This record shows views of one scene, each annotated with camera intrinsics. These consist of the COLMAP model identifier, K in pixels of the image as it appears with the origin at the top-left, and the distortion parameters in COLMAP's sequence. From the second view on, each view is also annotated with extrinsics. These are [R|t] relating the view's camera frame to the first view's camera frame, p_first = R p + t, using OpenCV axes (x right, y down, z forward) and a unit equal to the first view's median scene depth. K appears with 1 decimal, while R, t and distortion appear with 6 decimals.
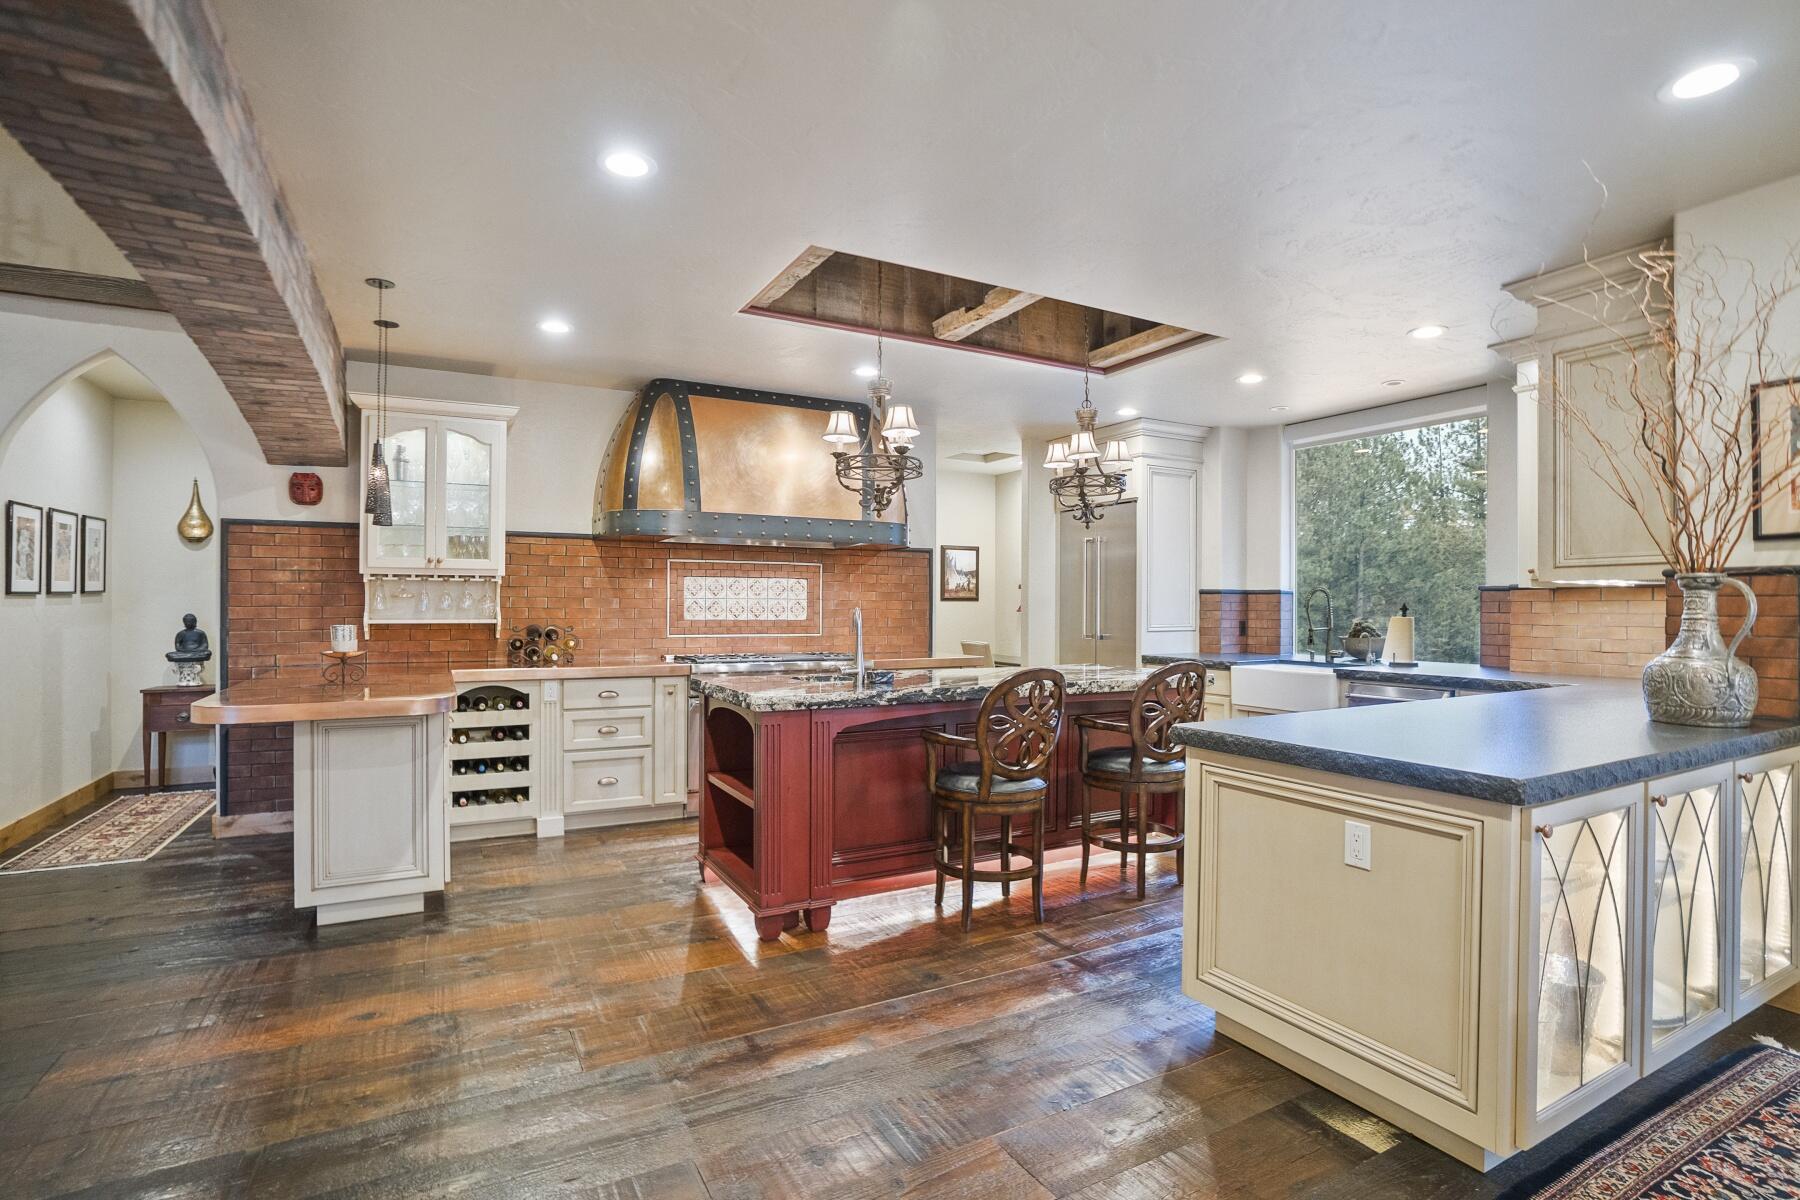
lens RADIAL K [[844.6, 0, 895.8], [0, 844.6, 606.5], [0, 0, 1]] dist [-0.051639, 0.020874]
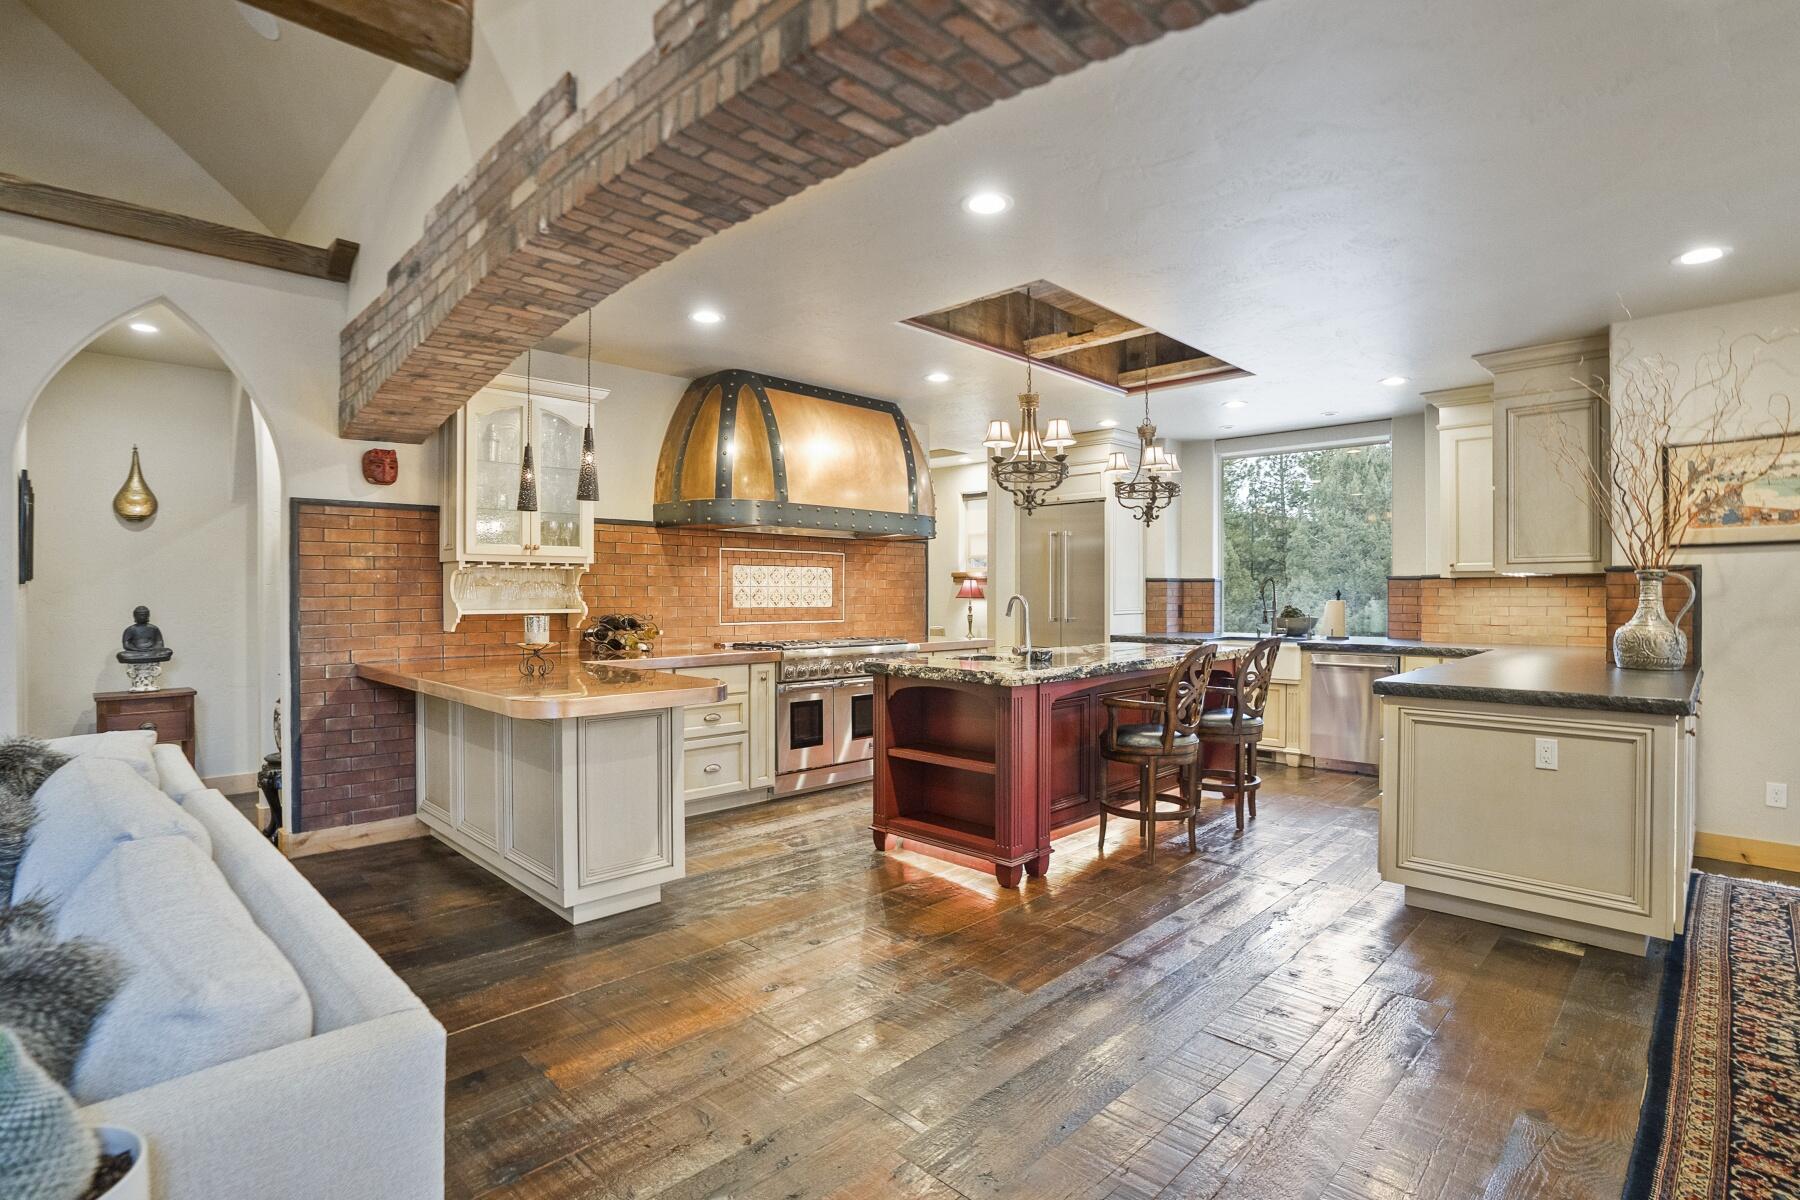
lens RADIAL K [[844.6, 0, 883.3], [0, 844.6, 601.5], [0, 0, 1]] dist [-0.051639, 0.020874]
pose [[0.959720, -0.007029, 0.280869, -0.435997], [0.004225, 0.999935, 0.010588, -0.002028], [-0.280925, -0.008975, 0.959688, -0.029830]]
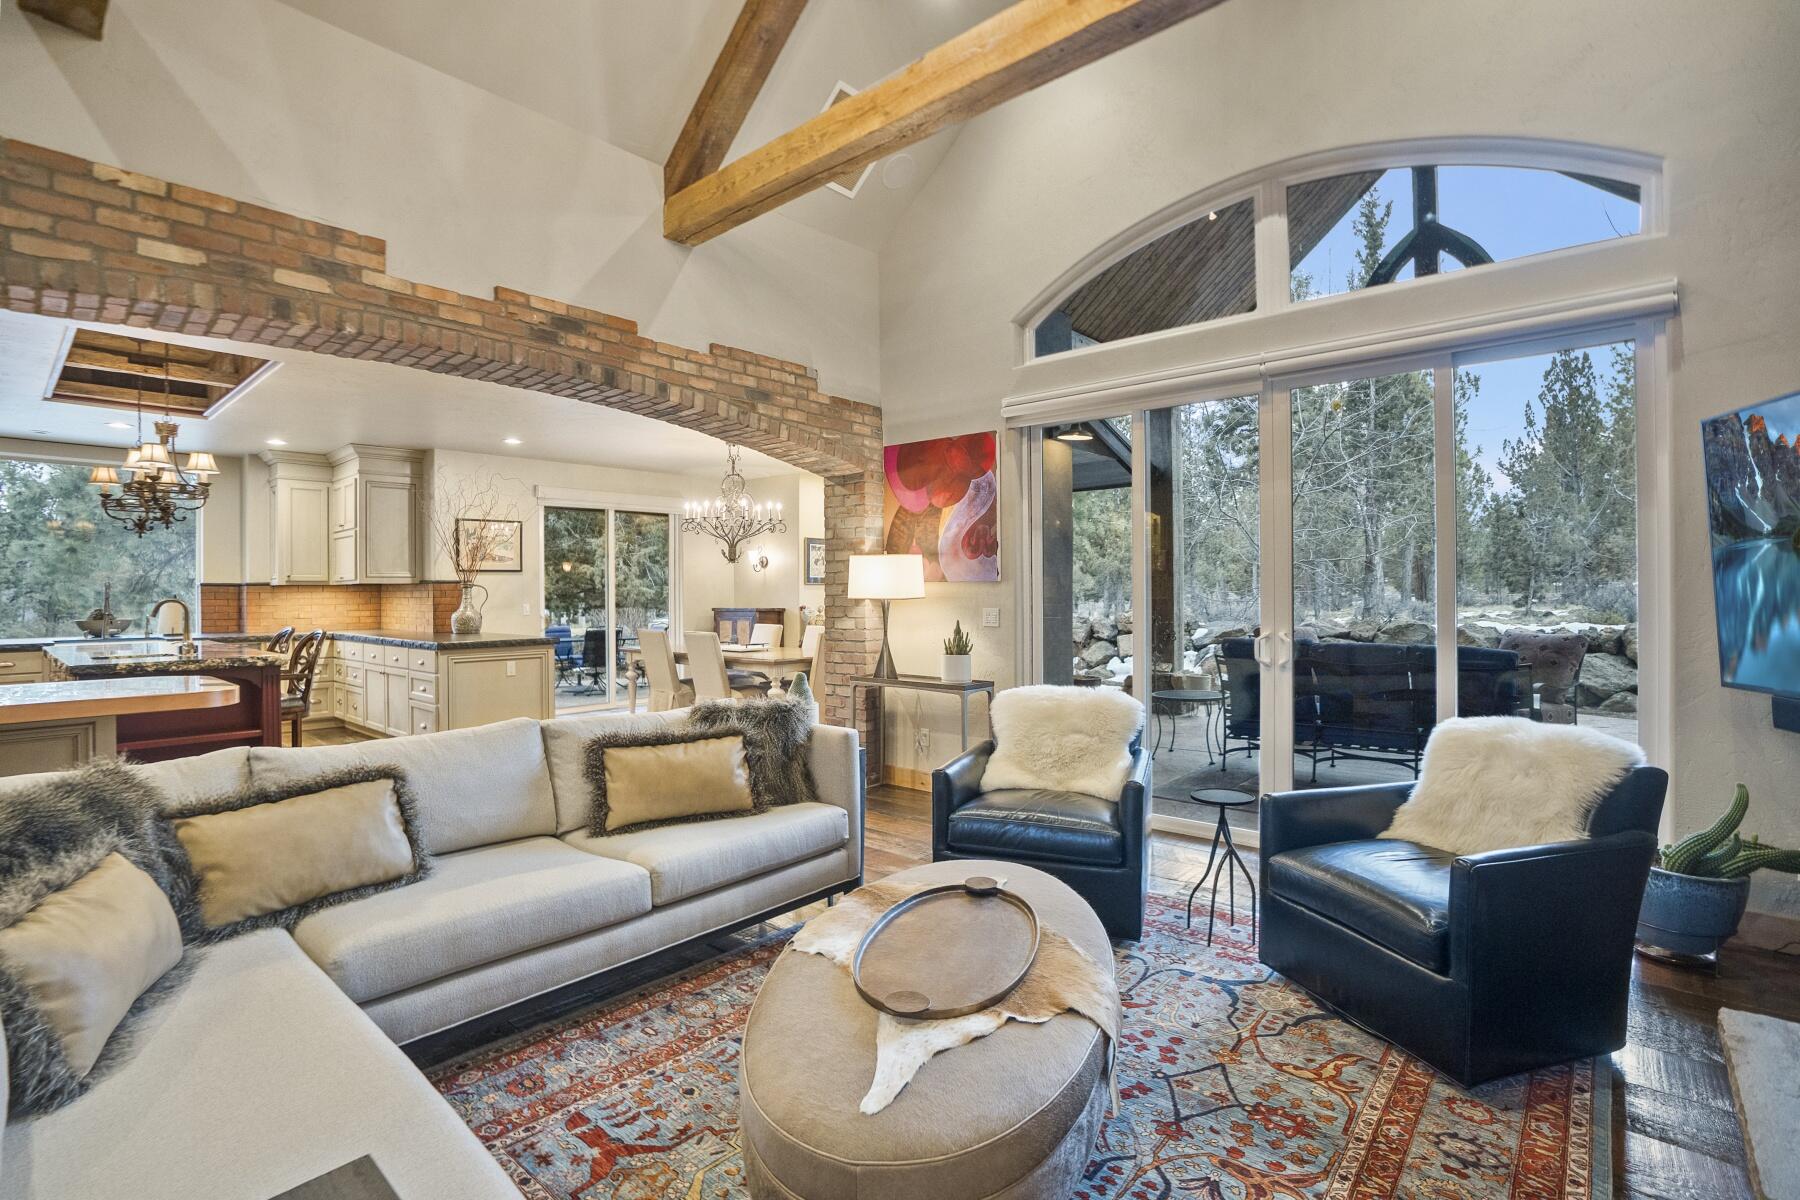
lens RADIAL K [[844.6, 0, 877.9], [0, 844.6, 589.5], [0, 0, 1]] dist [-0.051639, 0.020874]
pose [[-0.331514, 0.001669, 0.943449, -1.307756], [0.006507, 0.999979, 0.000517, -0.004207], [-0.943428, 0.006310, -0.331518, 0.329579]]
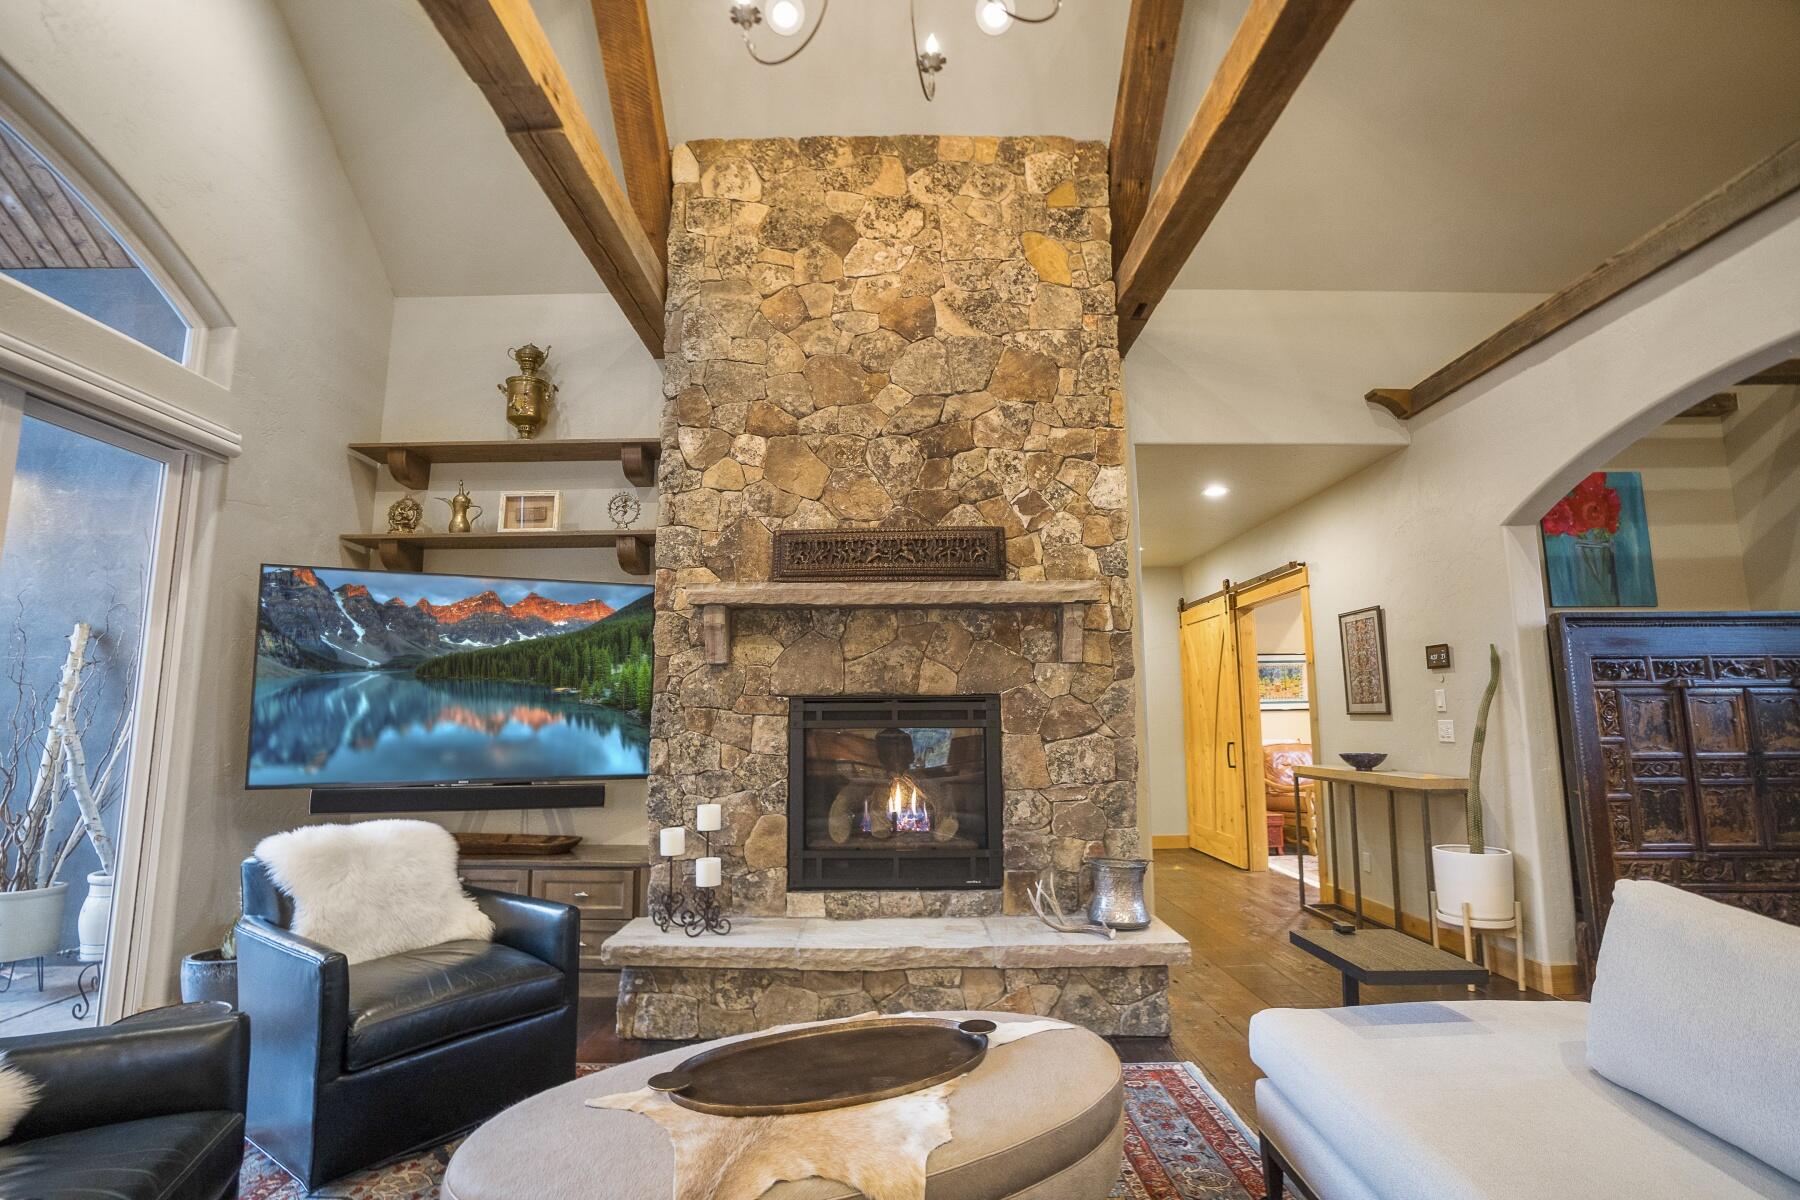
lens RADIAL K [[844.6, 0, 910.8], [0, 844.6, 606.0], [0, 0, 1]] dist [-0.051639, 0.020874]
pose [[-0.443803, -0.122279, -0.887743, -0.599770], [0.006829, 0.990156, -0.139799, 0.015029], [0.896099, -0.068105, -0.438599, 0.375563]]
